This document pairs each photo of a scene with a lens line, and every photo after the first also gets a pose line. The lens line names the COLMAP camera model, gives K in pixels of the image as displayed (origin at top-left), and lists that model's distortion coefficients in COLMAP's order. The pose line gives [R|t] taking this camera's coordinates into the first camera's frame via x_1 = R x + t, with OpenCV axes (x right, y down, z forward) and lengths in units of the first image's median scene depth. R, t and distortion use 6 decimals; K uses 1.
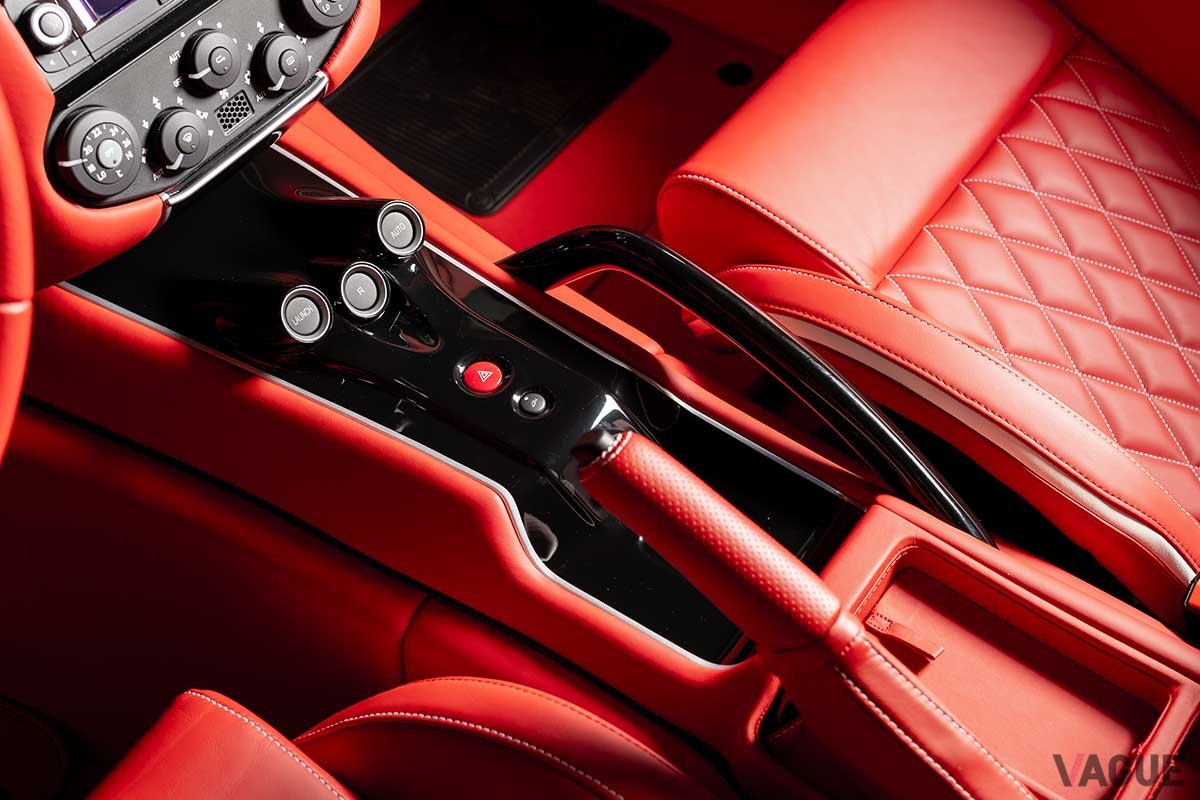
lens RADIAL K [[1707.1, 0, 600.0], [0, 1707.1, 400.0], [0, 0, 1]] dist [0.014975, -0.388119]
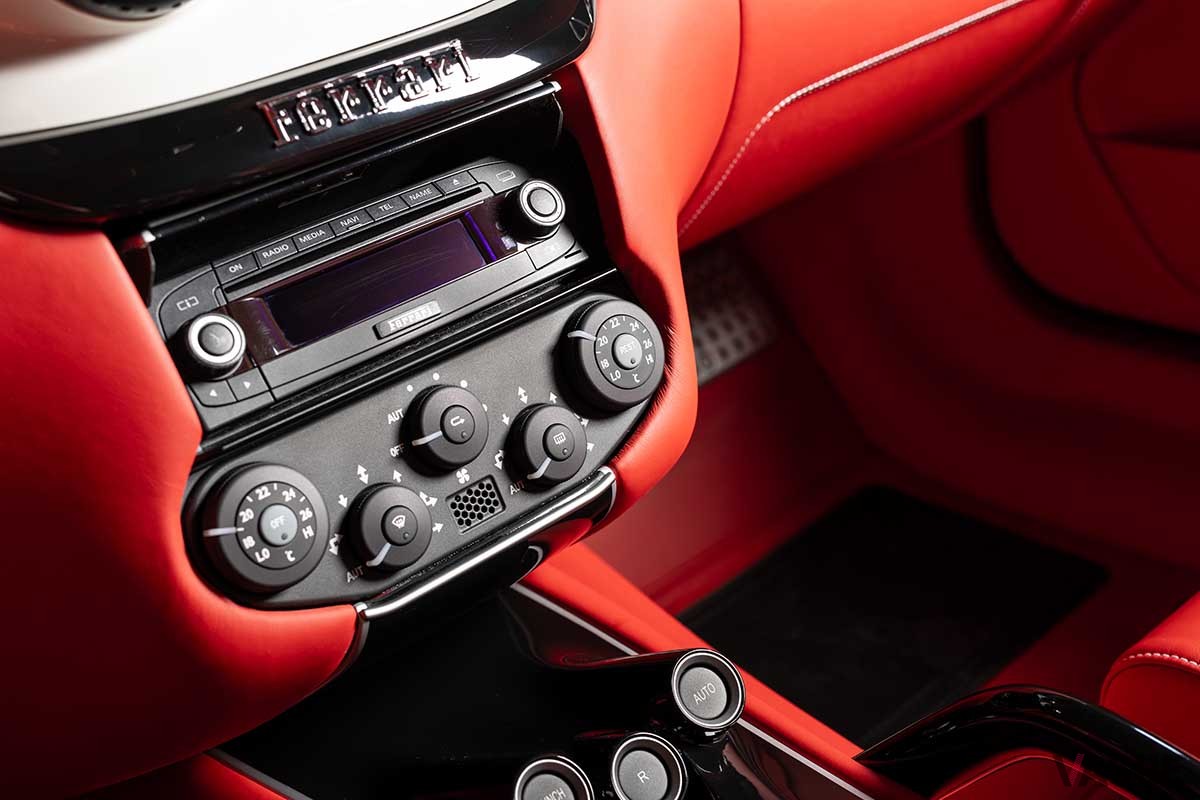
lens RADIAL K [[1707.1, 0, 600.0], [0, 1707.1, 400.0], [0, 0, 1]] dist [0.014975, -0.388119]
pose [[0.969952, -0.026782, -0.241818, 0.008900], [-0.074961, 0.912673, -0.401757, 0.075275], [0.231461, 0.407811, 0.883242, 0.375771]]
